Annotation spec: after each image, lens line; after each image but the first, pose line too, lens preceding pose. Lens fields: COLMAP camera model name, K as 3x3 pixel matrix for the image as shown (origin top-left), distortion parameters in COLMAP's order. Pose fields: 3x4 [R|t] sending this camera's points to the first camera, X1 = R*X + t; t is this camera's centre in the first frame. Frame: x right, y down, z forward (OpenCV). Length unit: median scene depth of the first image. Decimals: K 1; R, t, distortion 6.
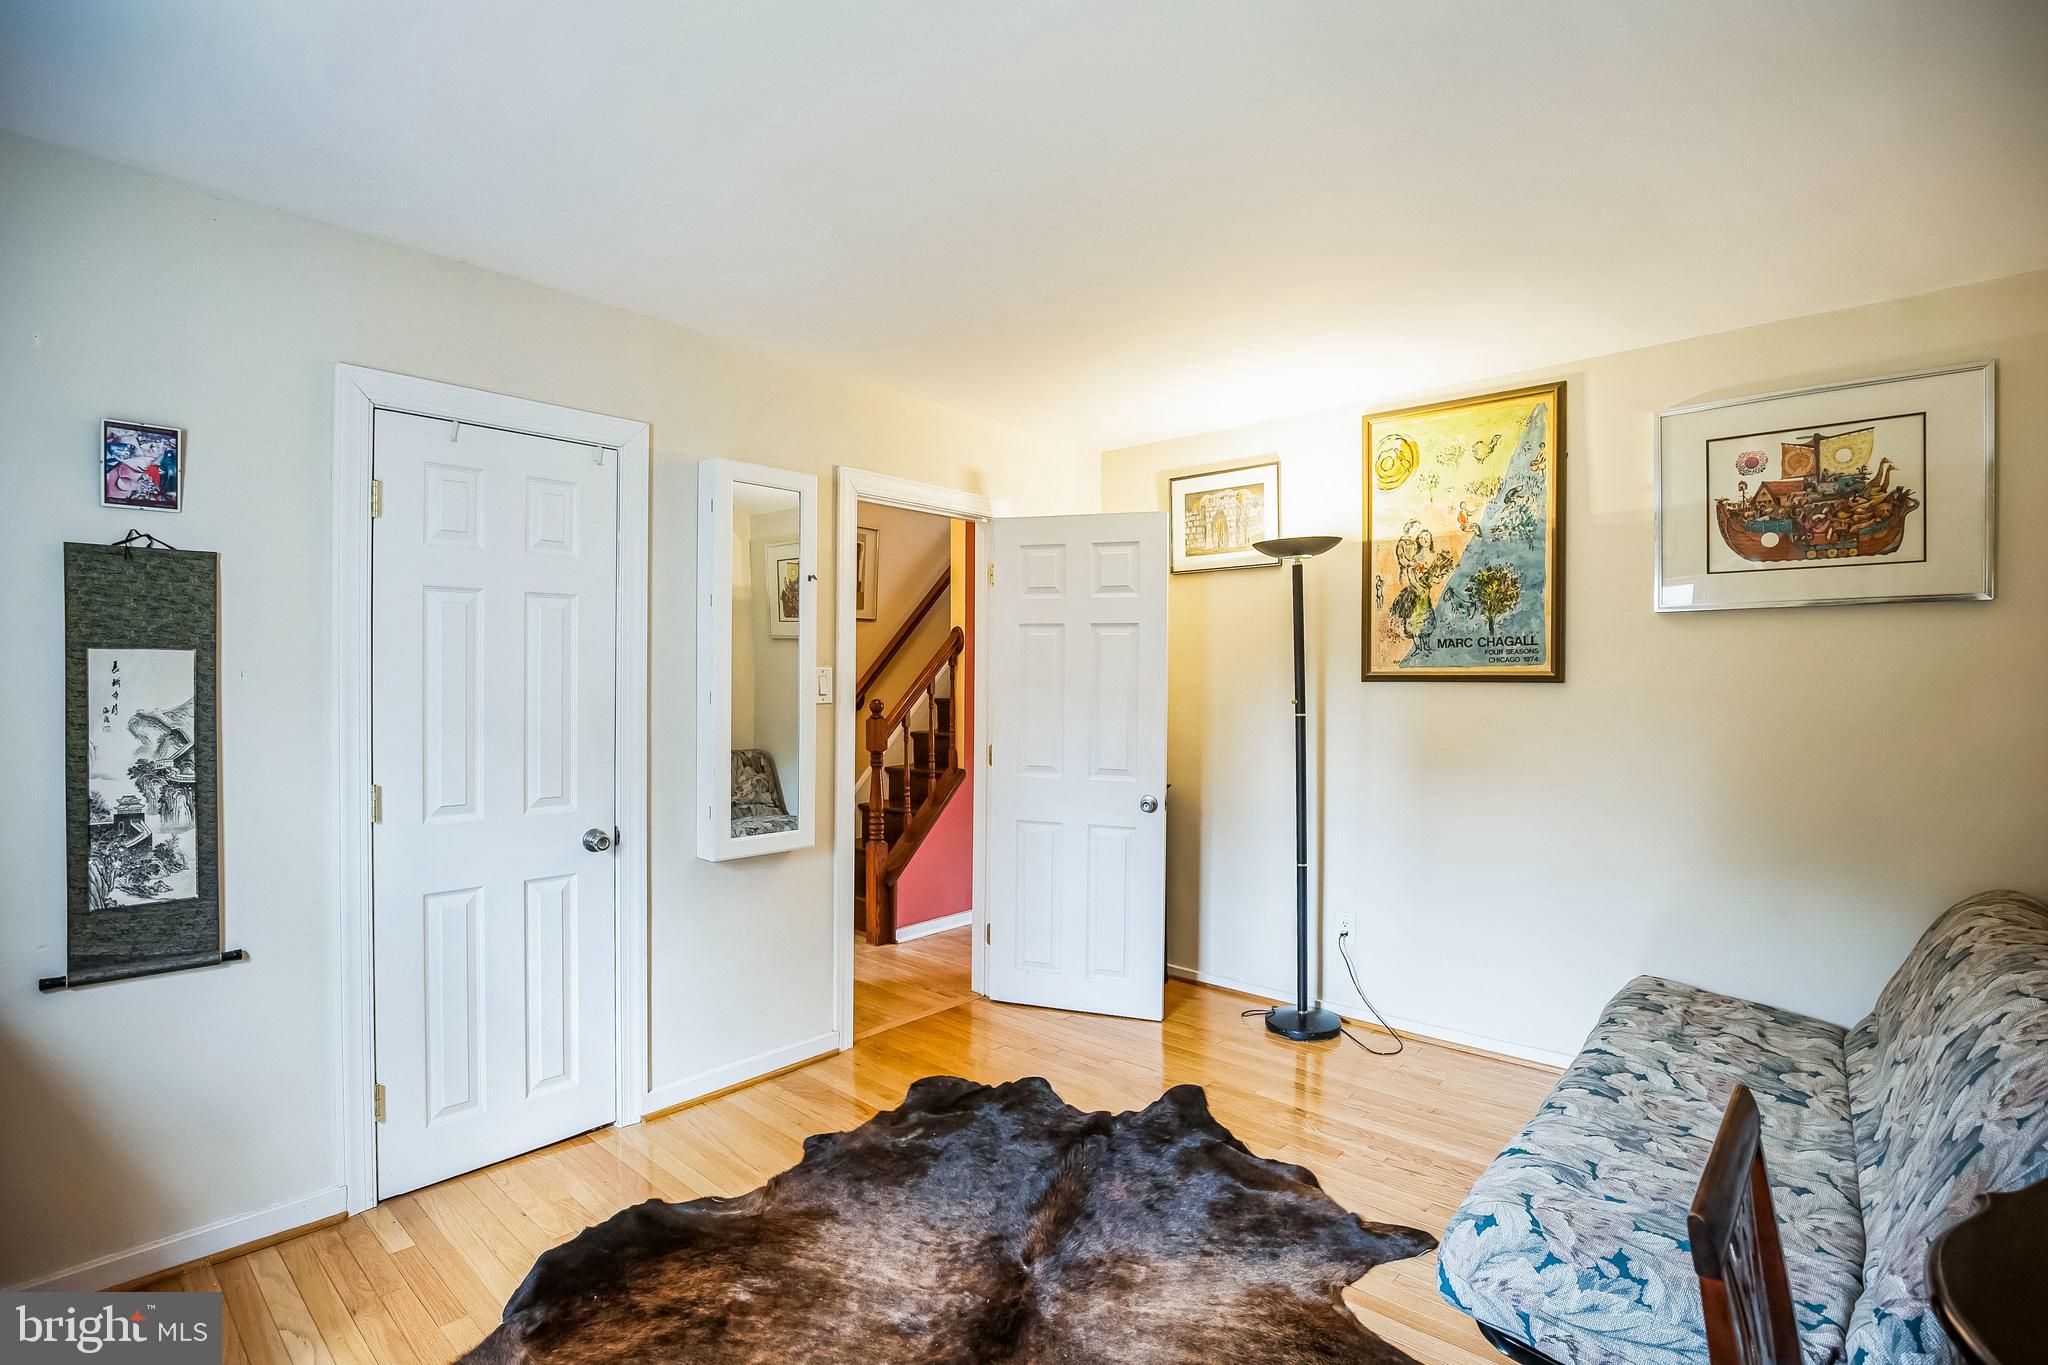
lens RADIAL K [[950.8, 0, 1025.5], [0, 950.8, 685.8], [0, 0, 1]] dist [-0.033262, 0.001158]
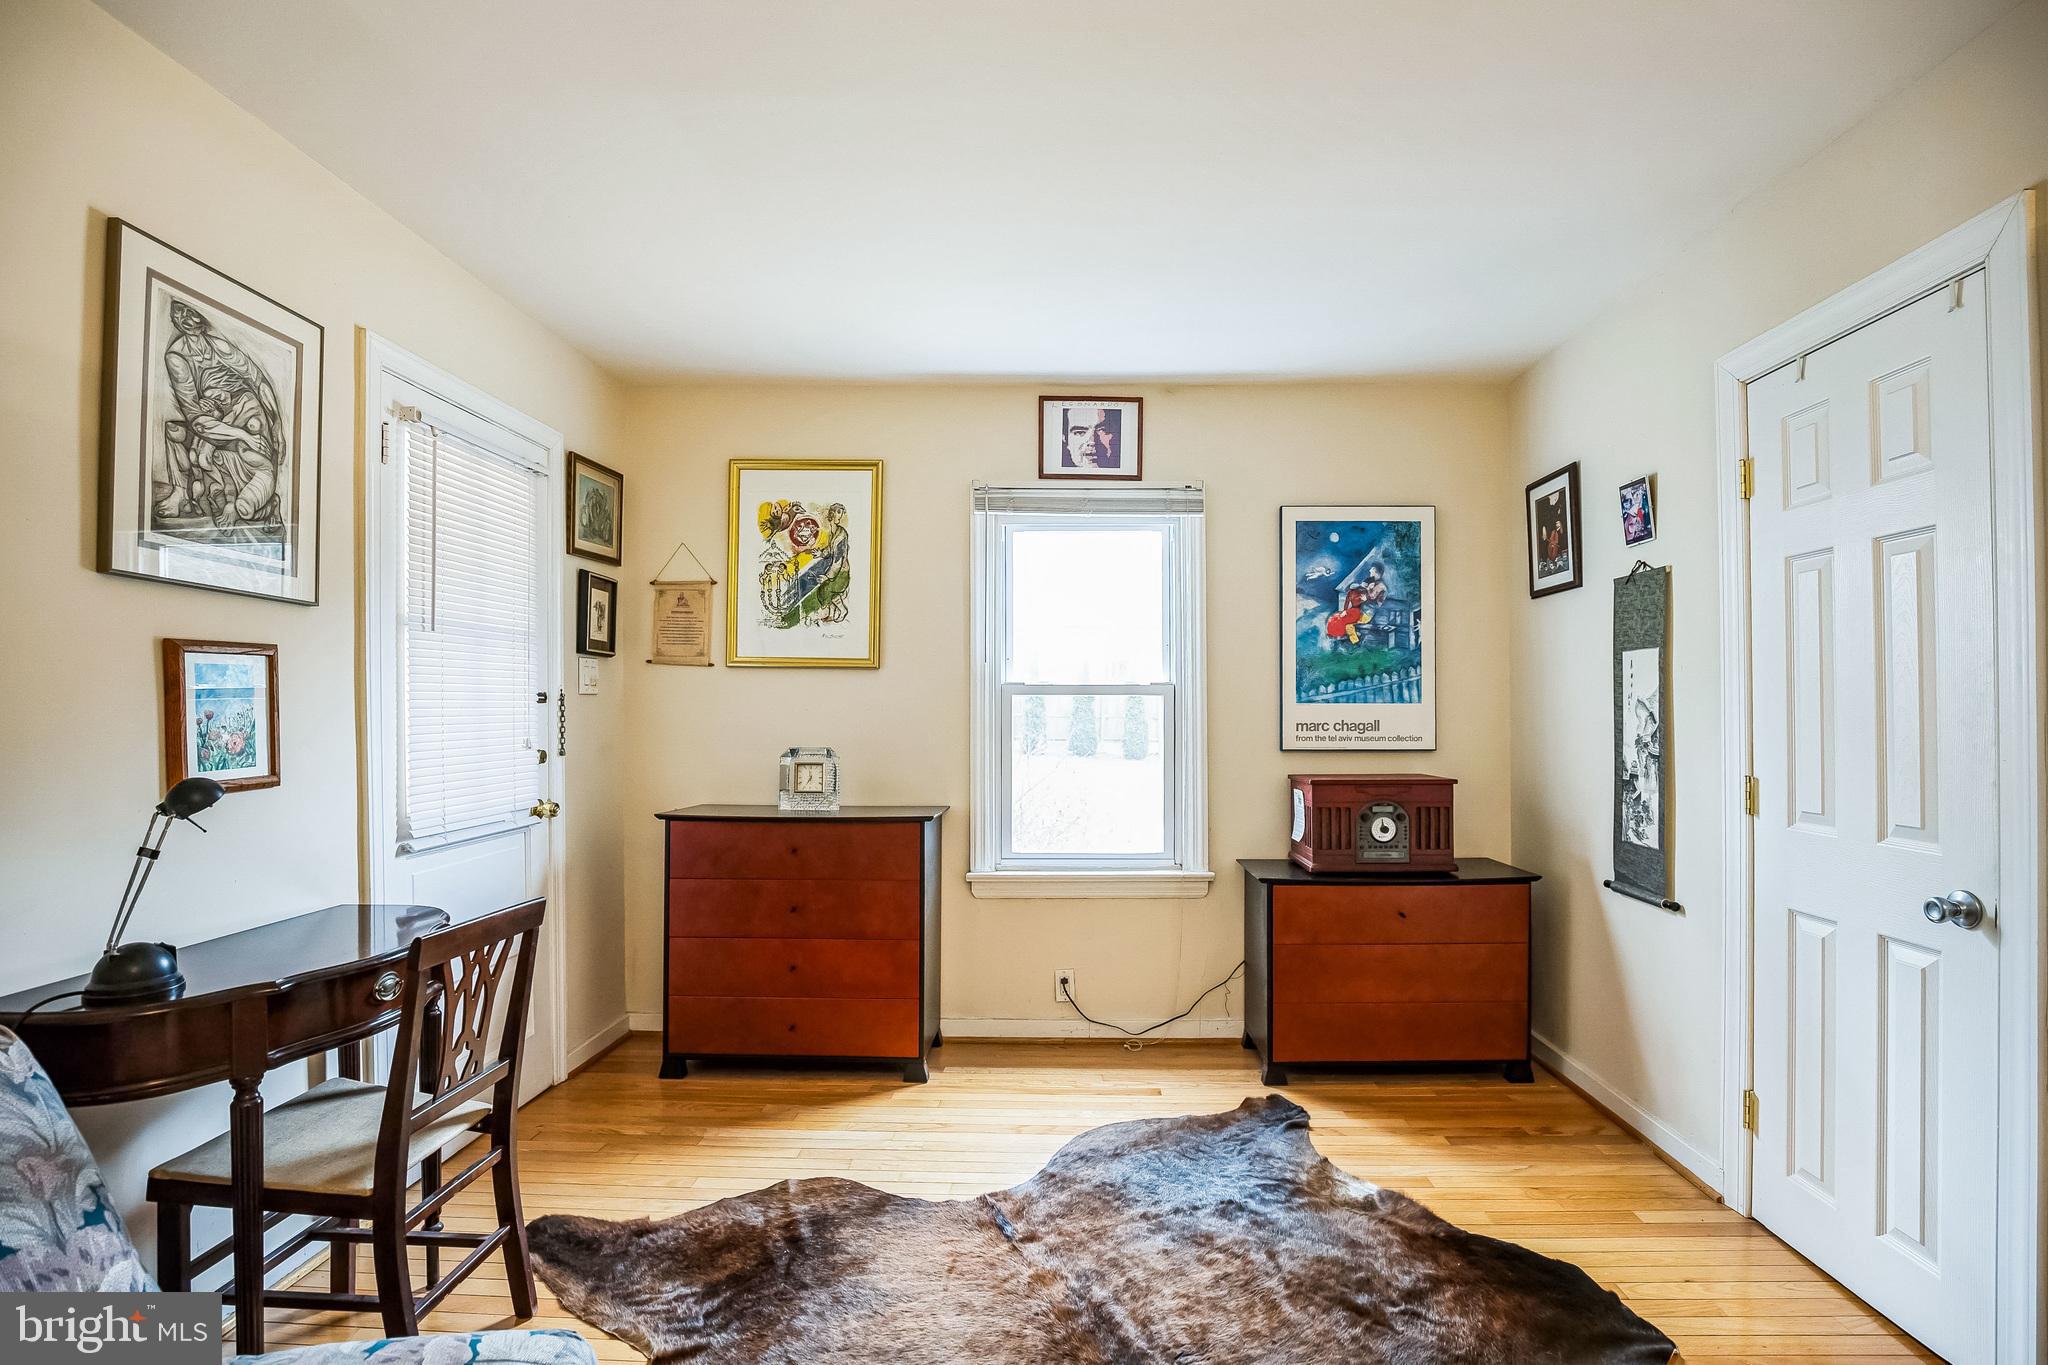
lens RADIAL K [[950.8, 0, 1032.7], [0, 950.8, 691.6], [0, 0, 1]] dist [-0.033262, 0.001158]
pose [[-0.770018, -0.010467, -0.637936, 0.559642], [-0.001048, 0.999885, -0.015142, 0.040686], [0.638021, -0.010991, -0.769940, 1.480218]]
